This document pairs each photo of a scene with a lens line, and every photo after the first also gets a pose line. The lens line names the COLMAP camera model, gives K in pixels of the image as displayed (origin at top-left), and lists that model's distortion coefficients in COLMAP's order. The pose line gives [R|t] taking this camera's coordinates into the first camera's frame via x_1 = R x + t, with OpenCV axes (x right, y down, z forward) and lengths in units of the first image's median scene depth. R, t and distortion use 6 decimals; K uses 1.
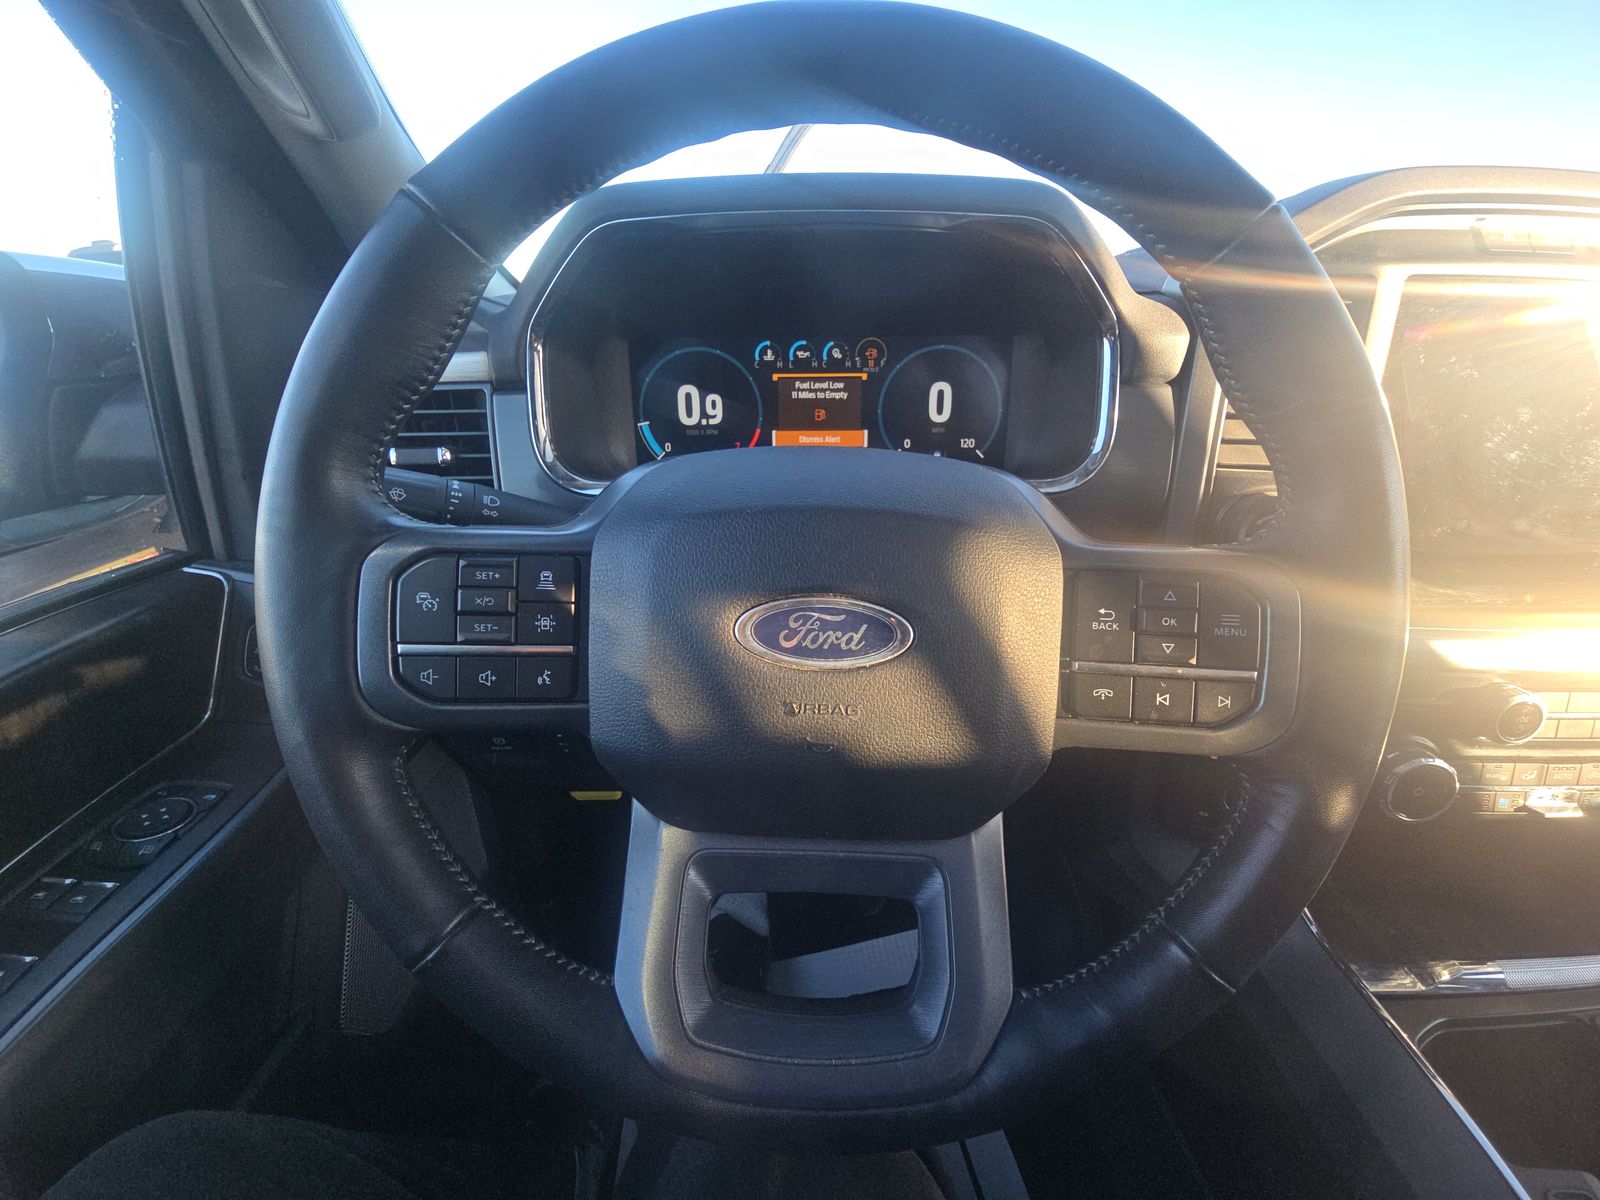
lens RADIAL K [[645.2, 0, 800.0], [0, 645.2, 598.8], [0, 0, 1]] dist [0.002810, -0.000789]
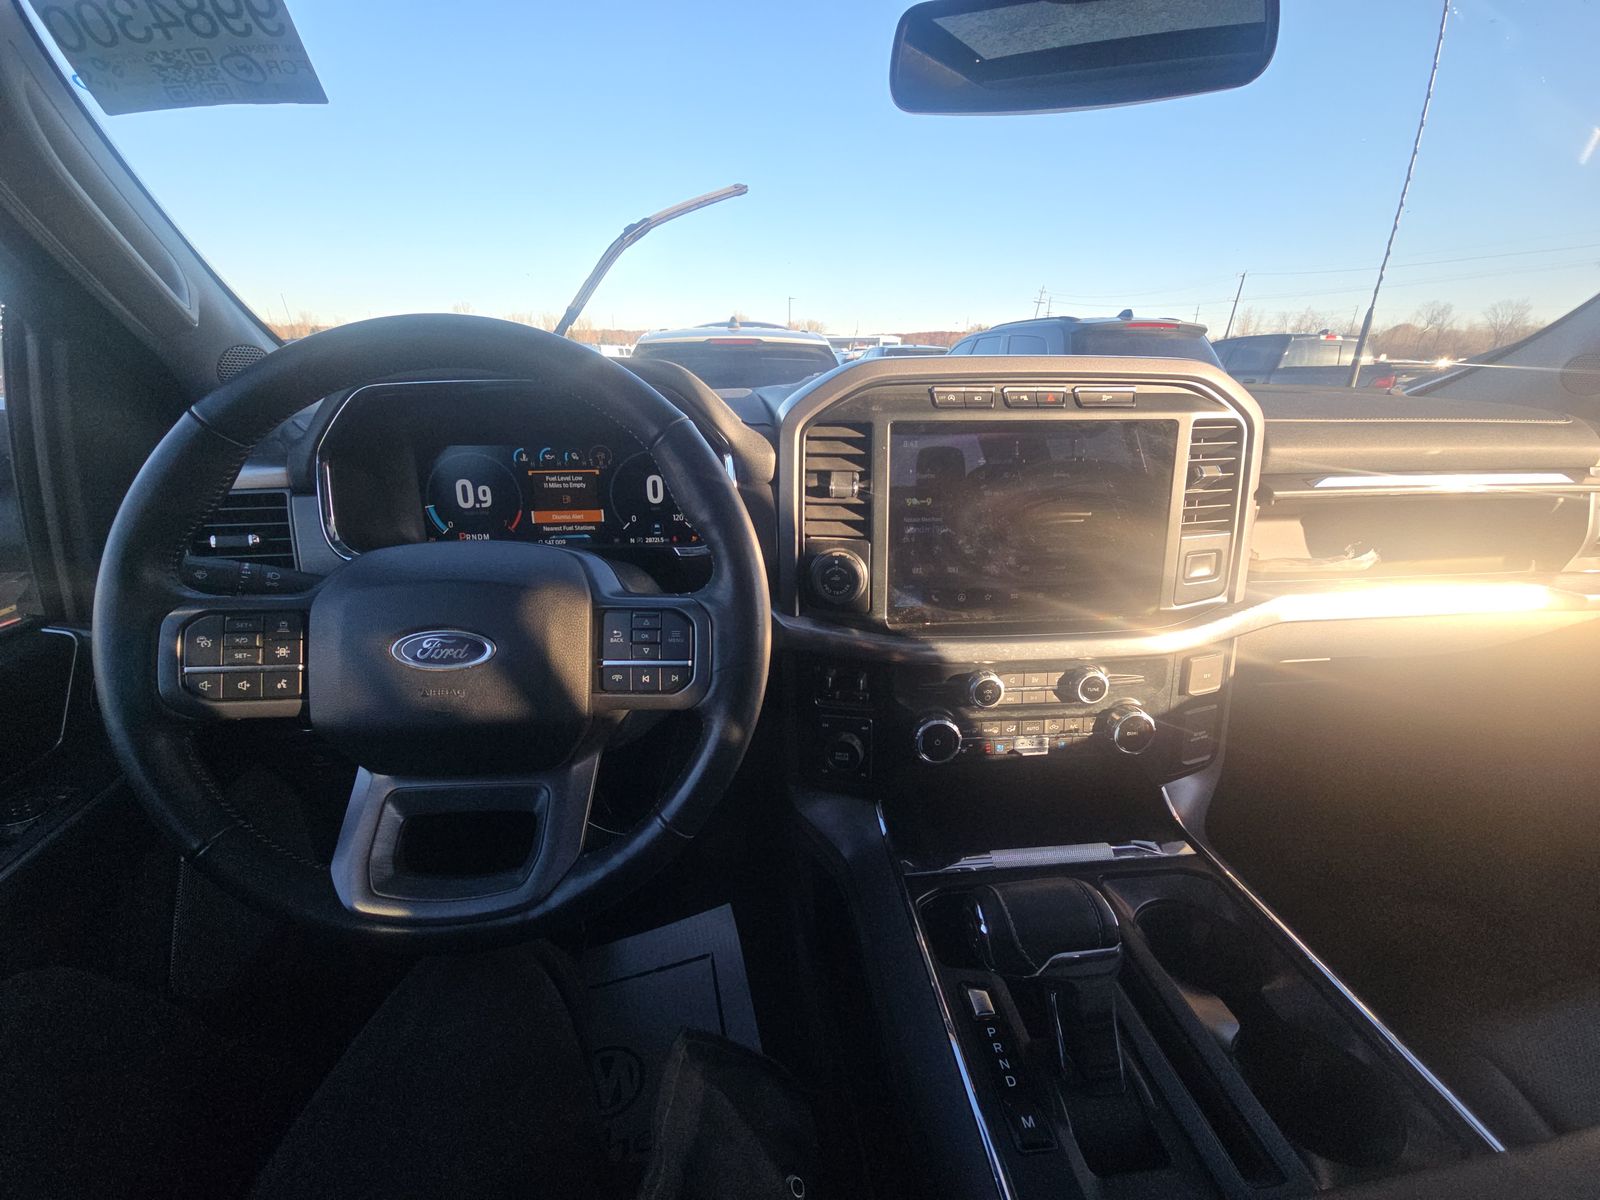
lens RADIAL K [[645.2, 0, 798.8], [0, 645.2, 596.0], [0, 0, 1]] dist [0.002810, -0.000789]
pose [[0.992903, -0.032787, 0.114317, 0.366790], [0.040275, 0.997149, -0.063815, 0.026072], [-0.111898, 0.067966, 0.991393, -0.404757]]
